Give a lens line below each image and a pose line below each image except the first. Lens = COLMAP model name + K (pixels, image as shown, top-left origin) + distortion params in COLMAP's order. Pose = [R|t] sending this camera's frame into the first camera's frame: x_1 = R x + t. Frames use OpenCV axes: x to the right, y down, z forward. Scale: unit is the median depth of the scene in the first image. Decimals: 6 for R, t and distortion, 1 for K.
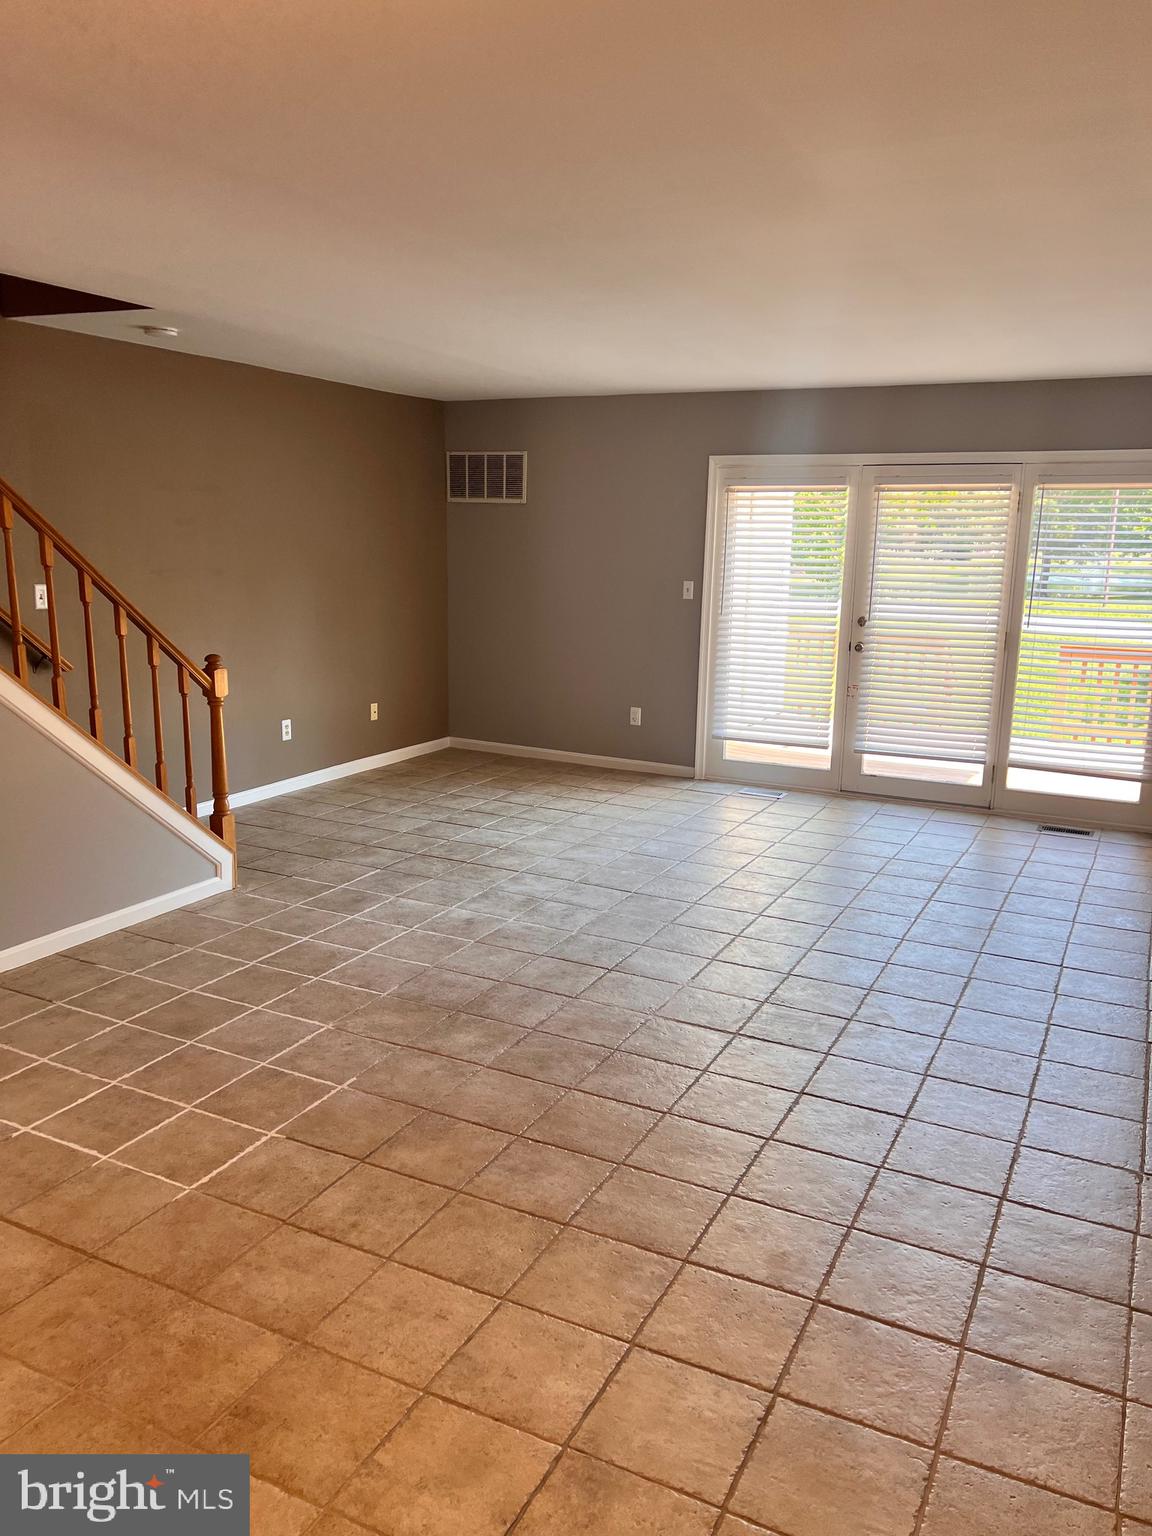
lens RADIAL K [[1151.6, 0, 580.9], [0, 1151.6, 778.8], [0, 0, 1]] dist [0.074501, -0.092249]
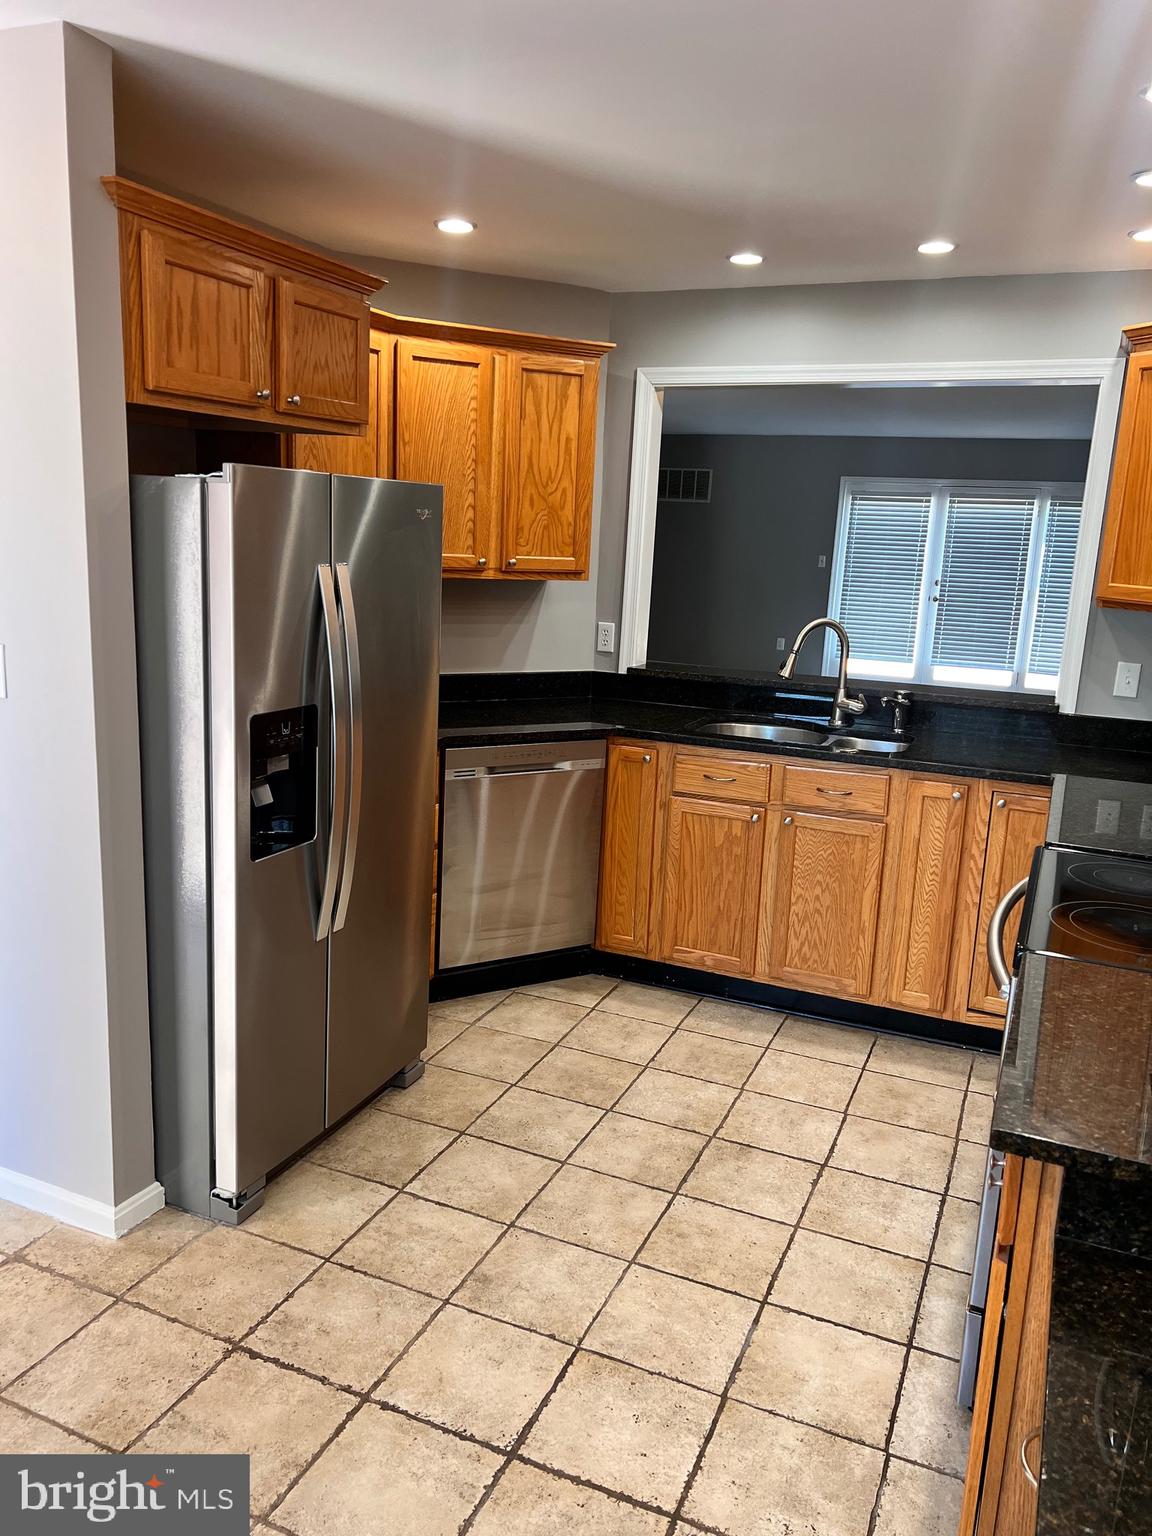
lens RADIAL K [[1151.6, 0, 573.8], [0, 1151.6, 770.0], [0, 0, 1]] dist [0.074501, -0.092249]
pose [[0.998257, 0.009877, 0.058178, -0.380044], [-0.010336, 0.999918, 0.007582, 0.126271], [-0.058098, -0.008170, 0.998277, -0.627189]]
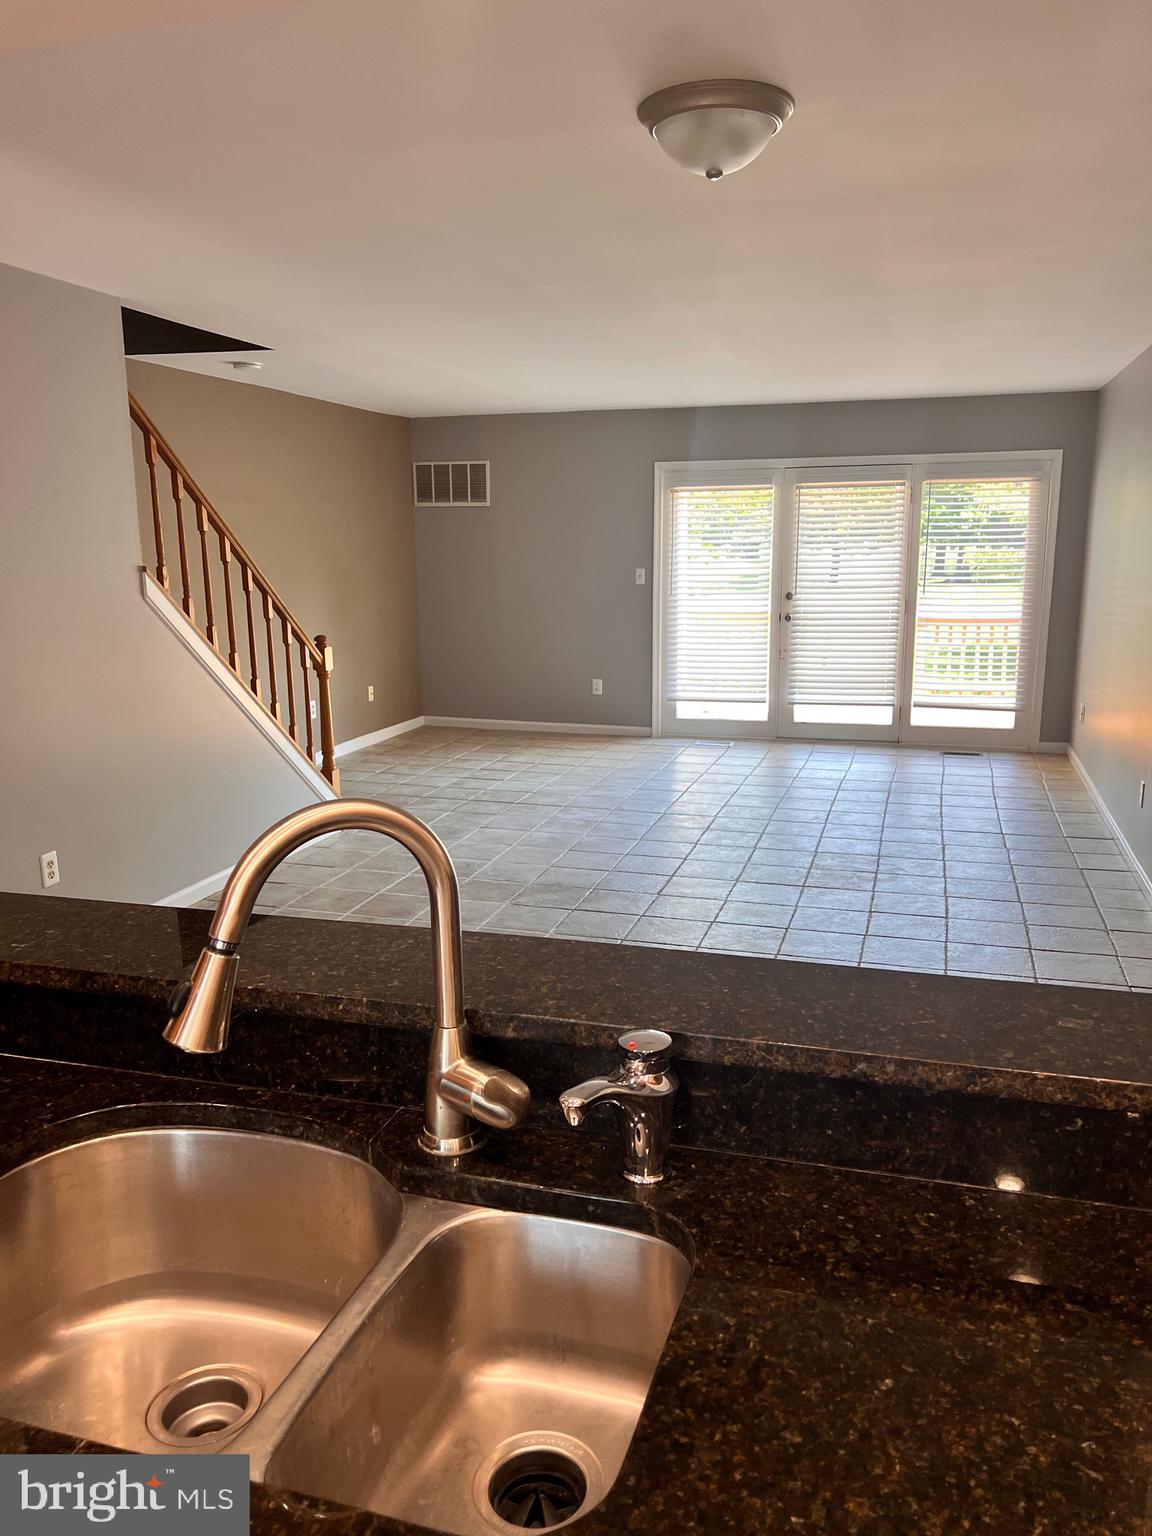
lens RADIAL K [[1151.6, 0, 582.9], [0, 1151.6, 789.4], [0, 0, 1]] dist [0.074501, -0.092249]
pose [[0.984117, -0.064437, 0.165411, -0.200807], [0.063819, 0.997920, 0.009053, 0.045813], [-0.165650, 0.001647, 0.986183, -0.177768]]
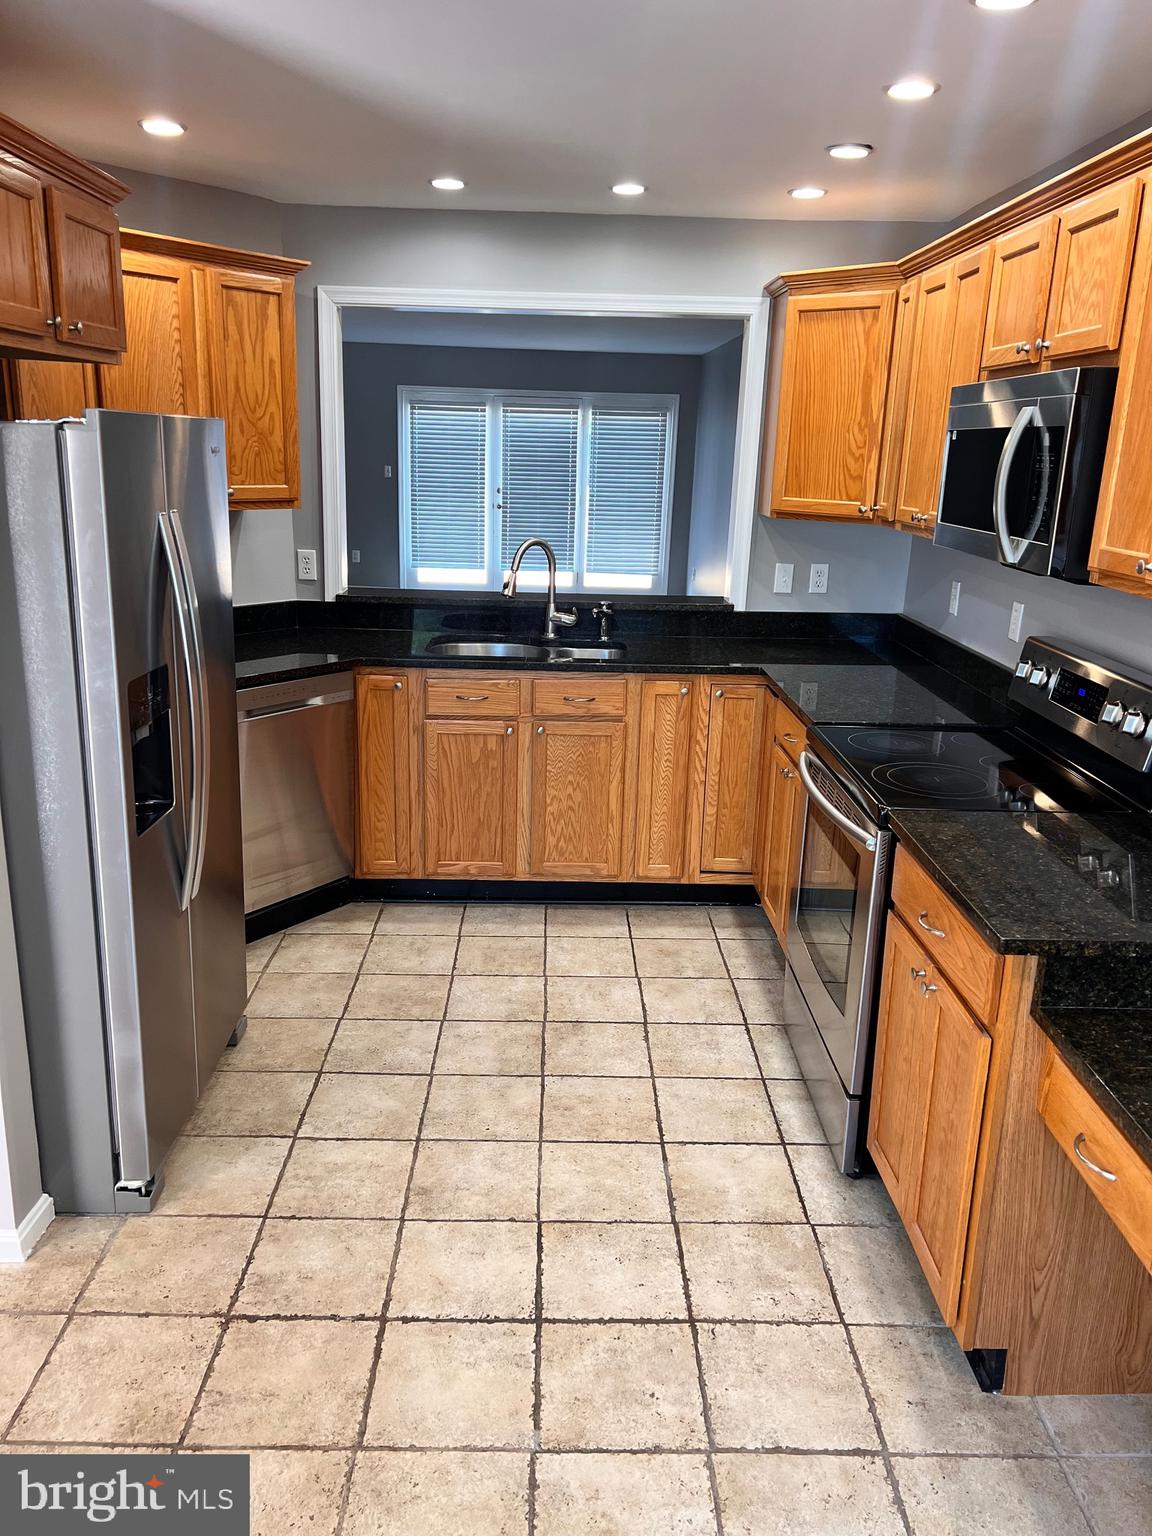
lens RADIAL K [[1151.6, 0, 575.3], [0, 1151.6, 773.4], [0, 0, 1]] dist [0.074501, -0.092249]
pose [[0.885642, -0.124157, 0.447464, -0.504746], [0.085622, 0.990734, 0.105430, 0.114046], [-0.456408, -0.055060, 0.888066, -0.620717]]
